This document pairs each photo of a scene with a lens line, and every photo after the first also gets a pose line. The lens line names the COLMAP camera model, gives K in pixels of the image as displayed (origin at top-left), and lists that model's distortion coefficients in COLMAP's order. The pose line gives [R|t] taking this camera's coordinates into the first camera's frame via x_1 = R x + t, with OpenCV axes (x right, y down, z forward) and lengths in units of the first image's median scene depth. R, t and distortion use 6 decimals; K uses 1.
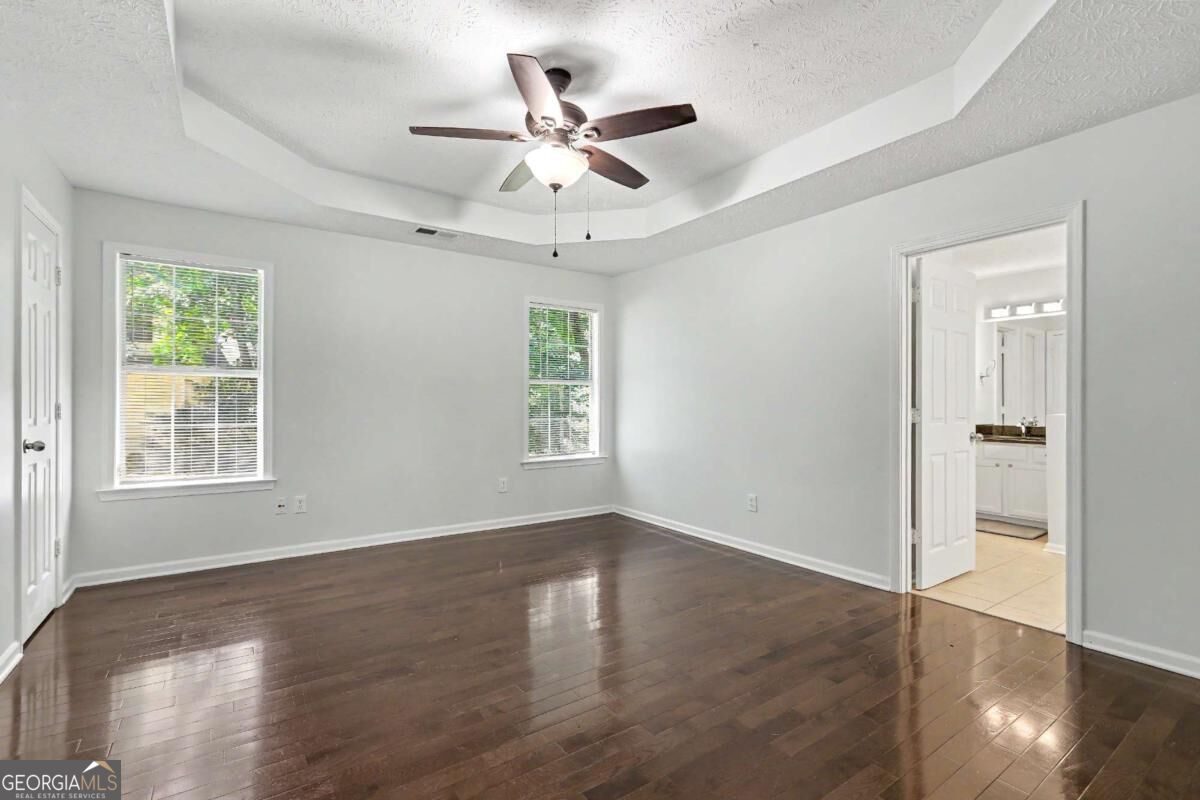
lens RADIAL K [[544.8, 0, 600.0], [0, 544.8, 400.0], [0, 0, 1]] dist [-0.002057, 0.000583]
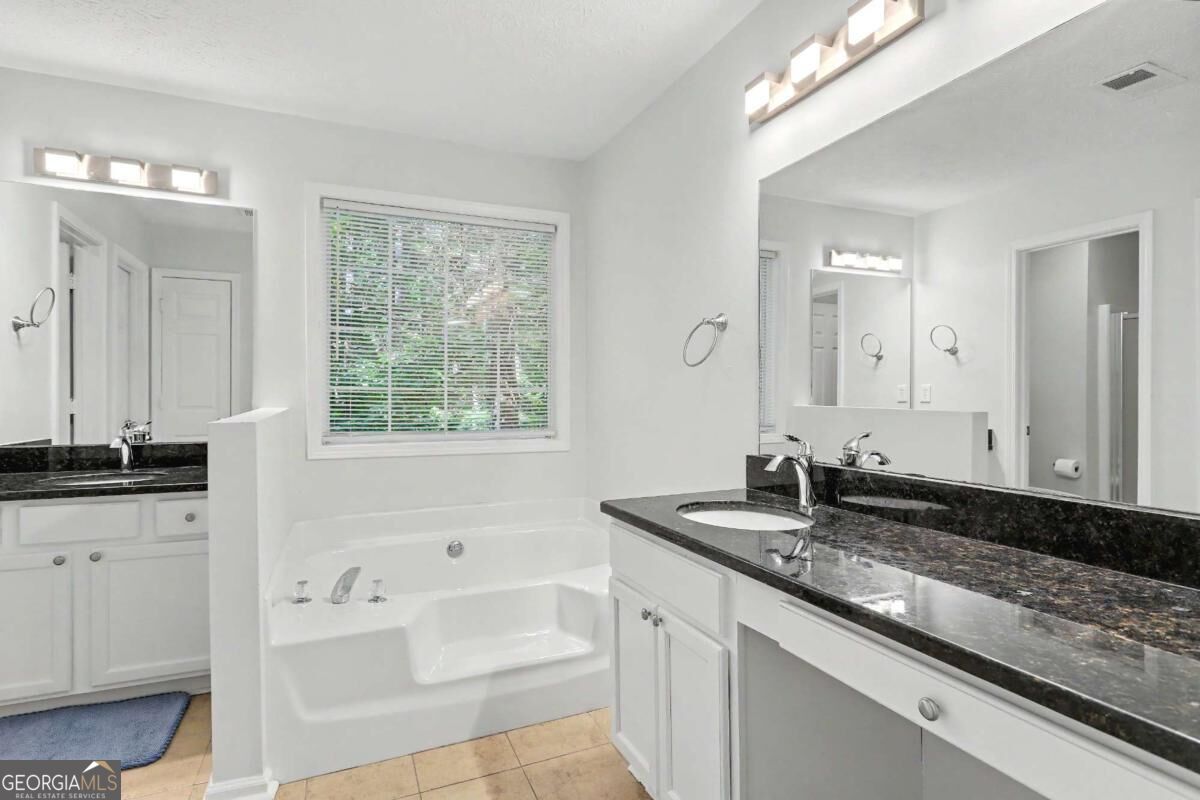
lens RADIAL K [[608.8, 0, 600.0], [0, 608.8, 400.0], [0, 0, 1]] dist [-0.002392, -0.001075]
pose [[0.212574, 0.005203, 0.977131, 0.385786], [-0.001993, 0.999986, -0.004891, 0.014449], [-0.977143, -0.000908, 0.212581, 0.525335]]
